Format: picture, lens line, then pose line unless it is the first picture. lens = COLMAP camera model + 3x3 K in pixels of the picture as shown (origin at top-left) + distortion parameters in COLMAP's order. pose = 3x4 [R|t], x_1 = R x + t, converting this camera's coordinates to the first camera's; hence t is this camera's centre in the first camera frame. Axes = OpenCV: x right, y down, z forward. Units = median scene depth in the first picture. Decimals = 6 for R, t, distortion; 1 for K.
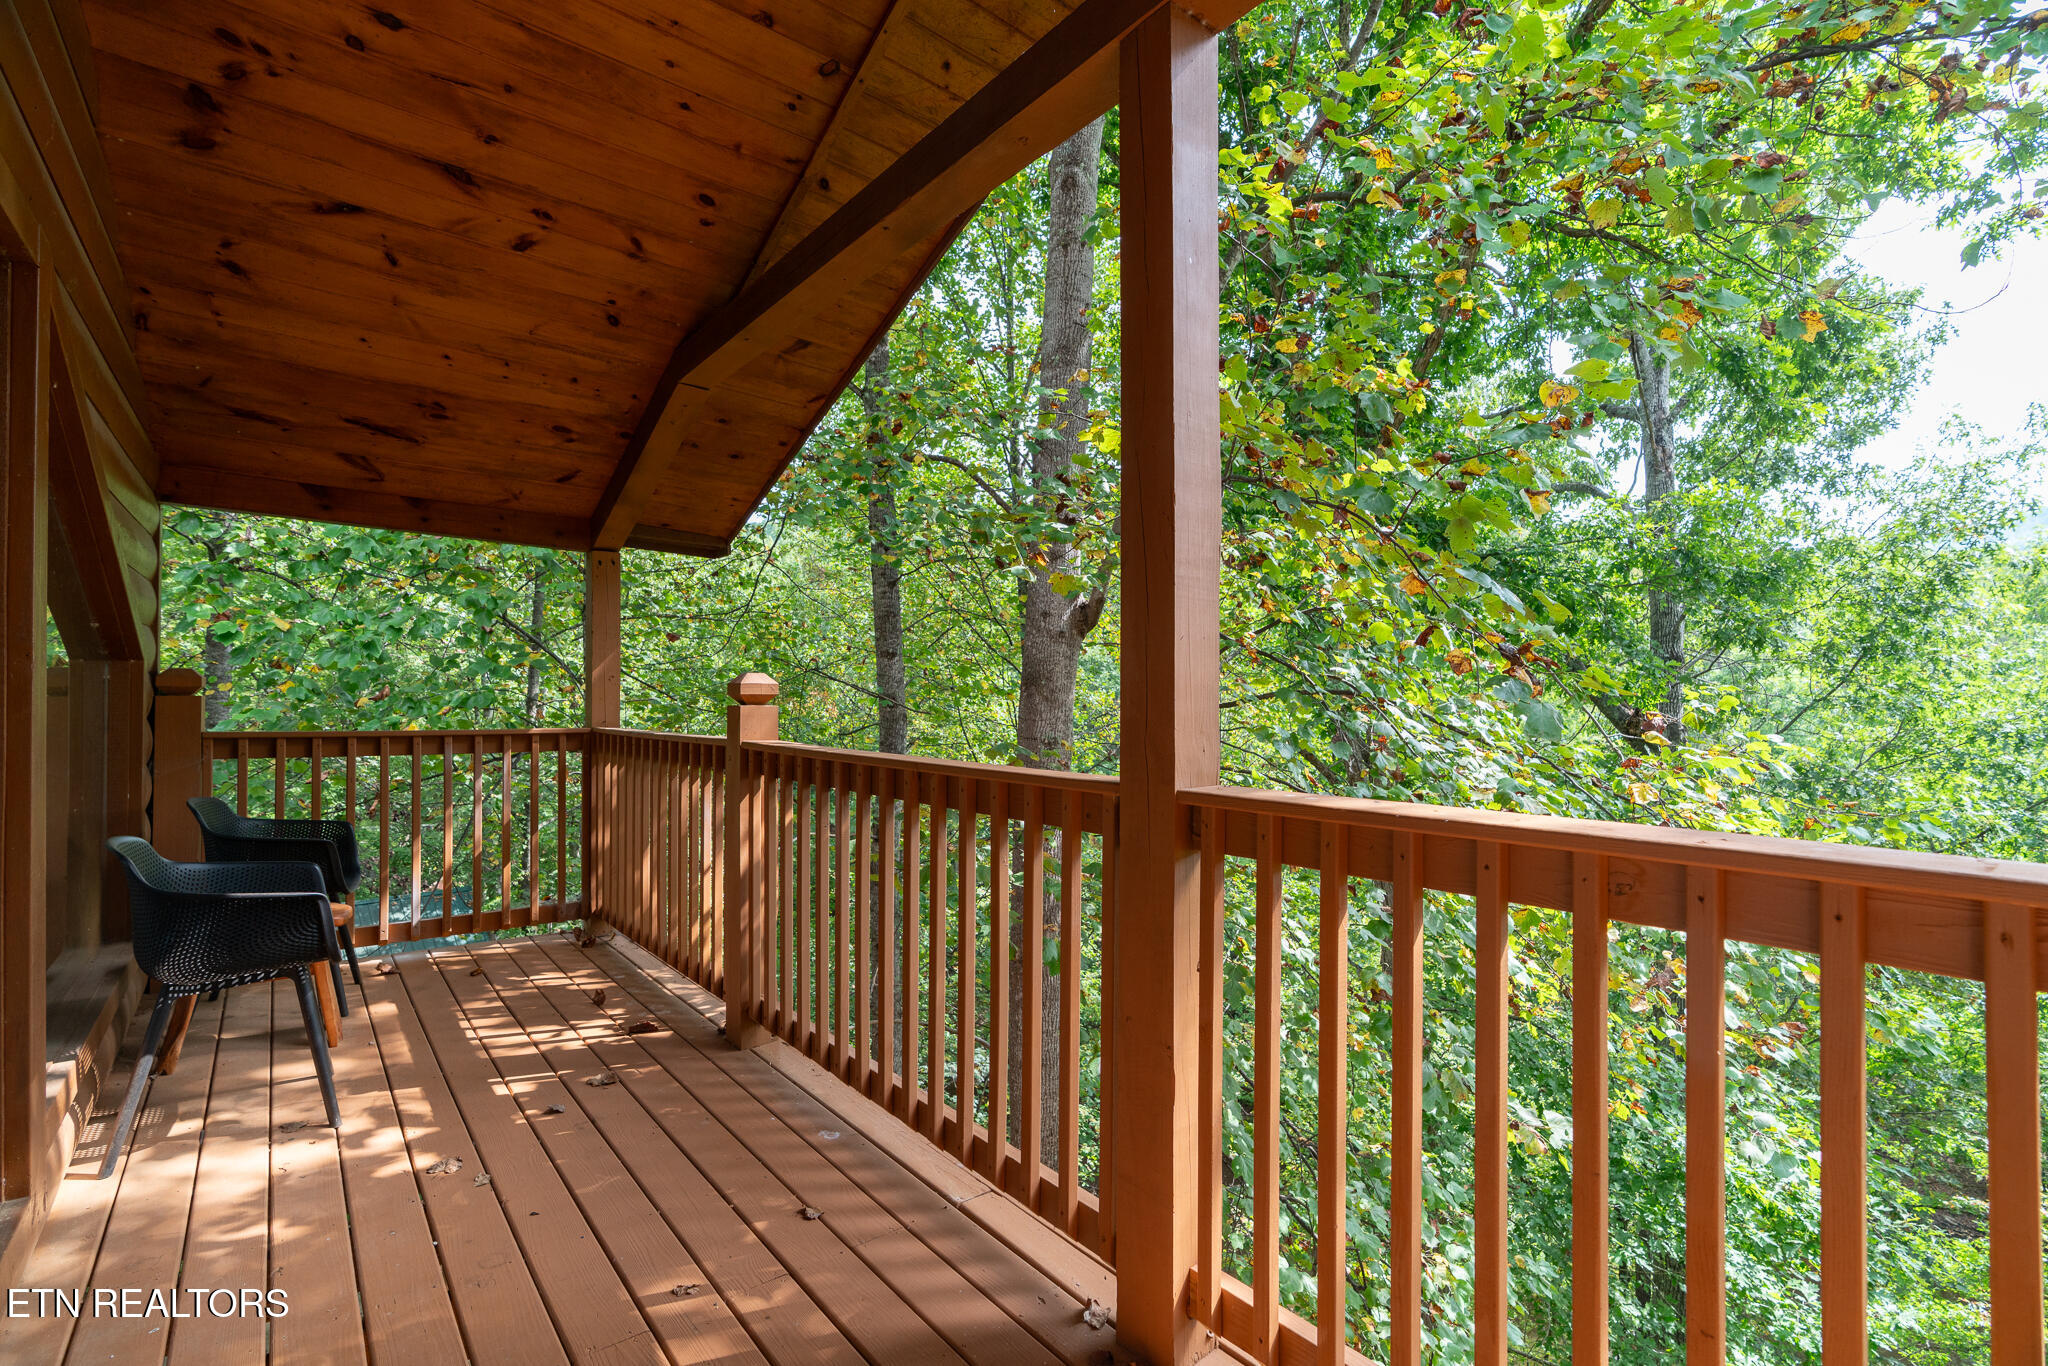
lens RADIAL K [[929.6, 0, 1022.4], [0, 929.6, 685.2], [0, 0, 1]] dist [-0.003030, 0.001784]
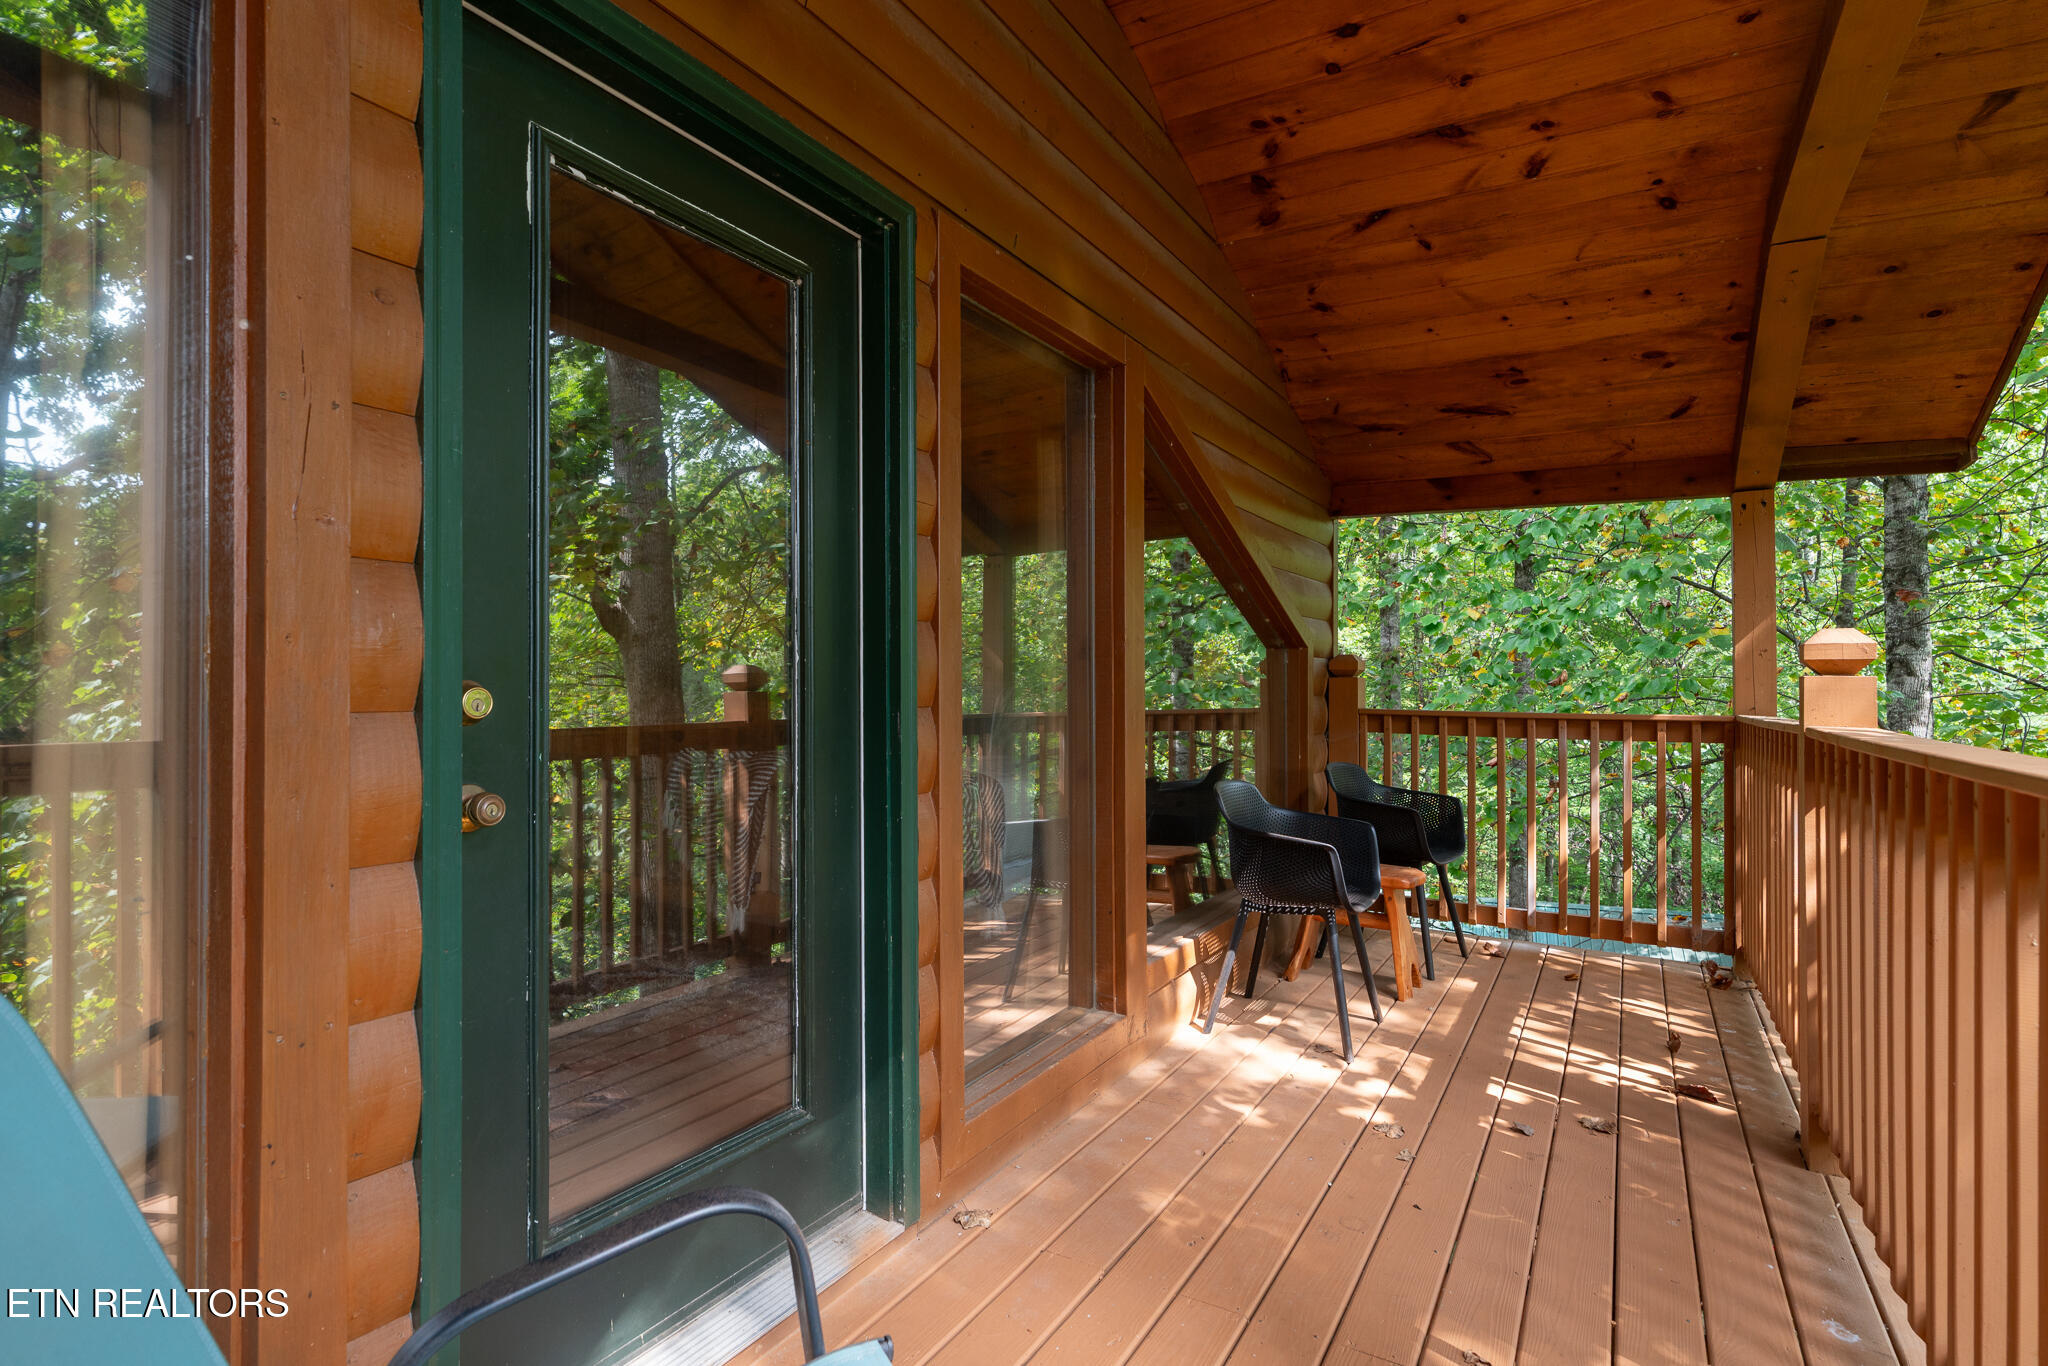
lens RADIAL K [[1028.4, 0, 1018.3], [0, 1028.4, 686.5], [0, 0, 1]] dist [-0.002472, 0.000515]
pose [[0.346673, -0.003557, -0.937979, 0.189892], [0.007381, 0.999972, -0.001064, 0.022089], [0.937957, -0.006555, 0.346690, 0.154431]]
